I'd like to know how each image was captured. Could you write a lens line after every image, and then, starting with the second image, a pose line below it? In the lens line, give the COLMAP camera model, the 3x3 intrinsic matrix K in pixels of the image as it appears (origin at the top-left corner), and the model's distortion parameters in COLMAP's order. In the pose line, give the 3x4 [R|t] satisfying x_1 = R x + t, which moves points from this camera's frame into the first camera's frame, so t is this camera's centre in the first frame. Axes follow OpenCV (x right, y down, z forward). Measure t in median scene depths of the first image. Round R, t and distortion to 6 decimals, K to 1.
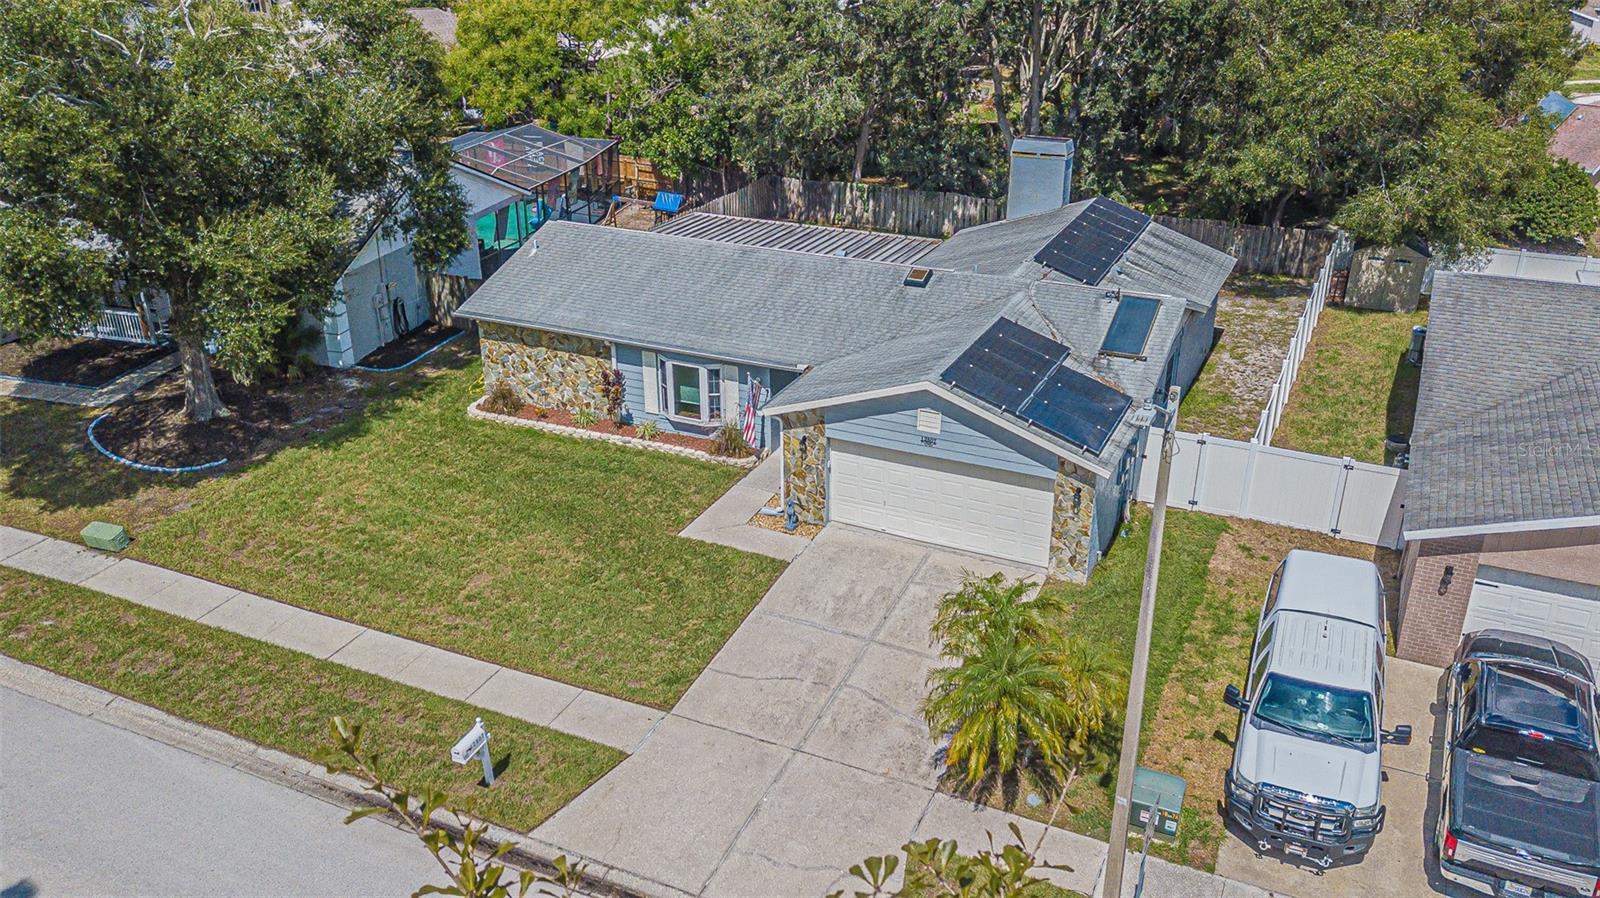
lens RADIAL K [[1268.0, 0, 800.0], [0, 1268.0, 449.0], [0, 0, 1]] dist [0.033411, -0.013301]
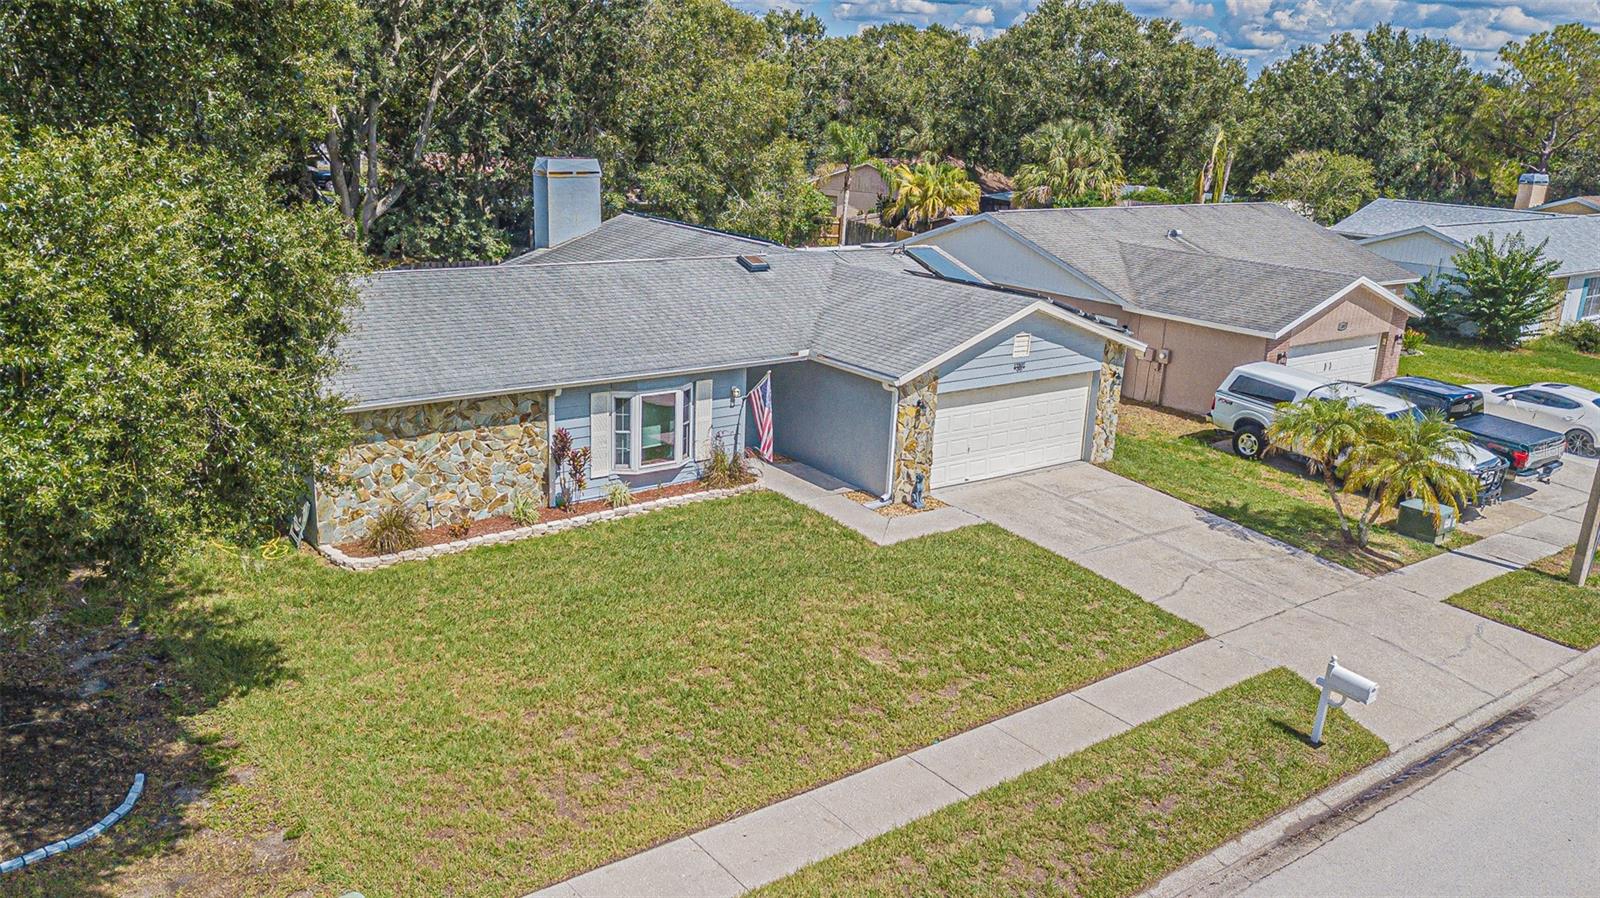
lens RADIAL K [[1268.0, 0, 800.0], [0, 1268.0, 449.0], [0, 0, 1]] dist [0.033411, -0.013301]
pose [[0.462330, -0.223367, 0.858113, -0.601371], [0.322440, 0.943851, 0.071962, -0.051205], [-0.826004, 0.243420, 0.508393, 0.443066]]
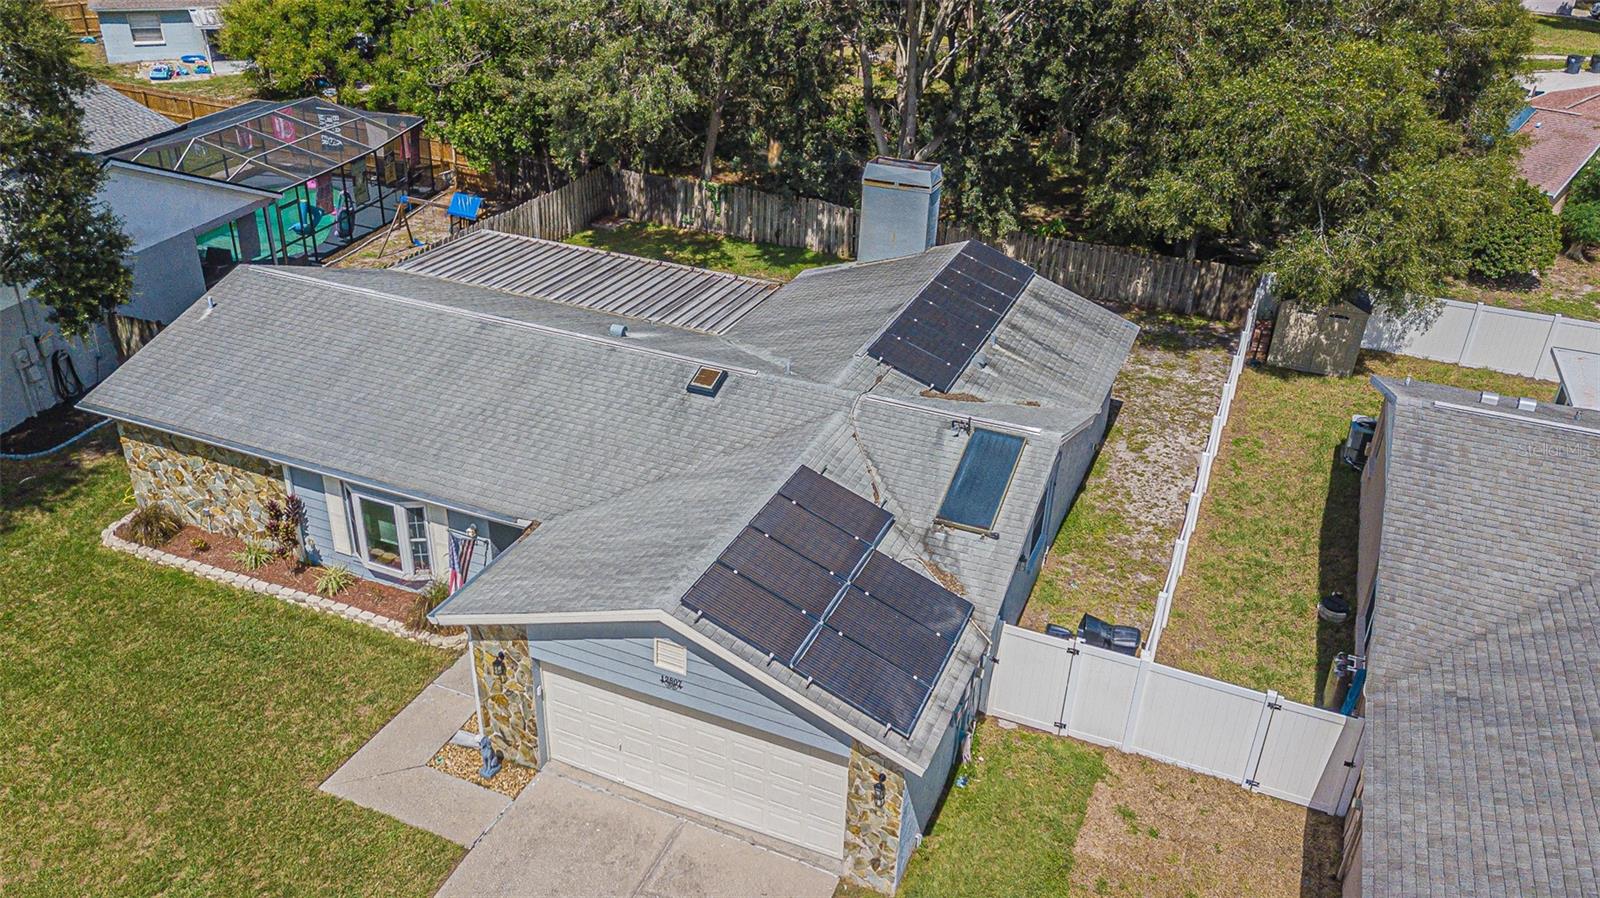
lens RADIAL K [[1208.9, 0, 800.0], [0, 1208.9, 449.0], [0, 0, 1]] dist [0.025340, 0.001676]
pose [[0.998656, 0.013000, 0.050177, 0.094269], [-0.016449, 0.997484, 0.068957, -0.121160], [-0.049154, -0.069689, 0.996357, 0.251188]]
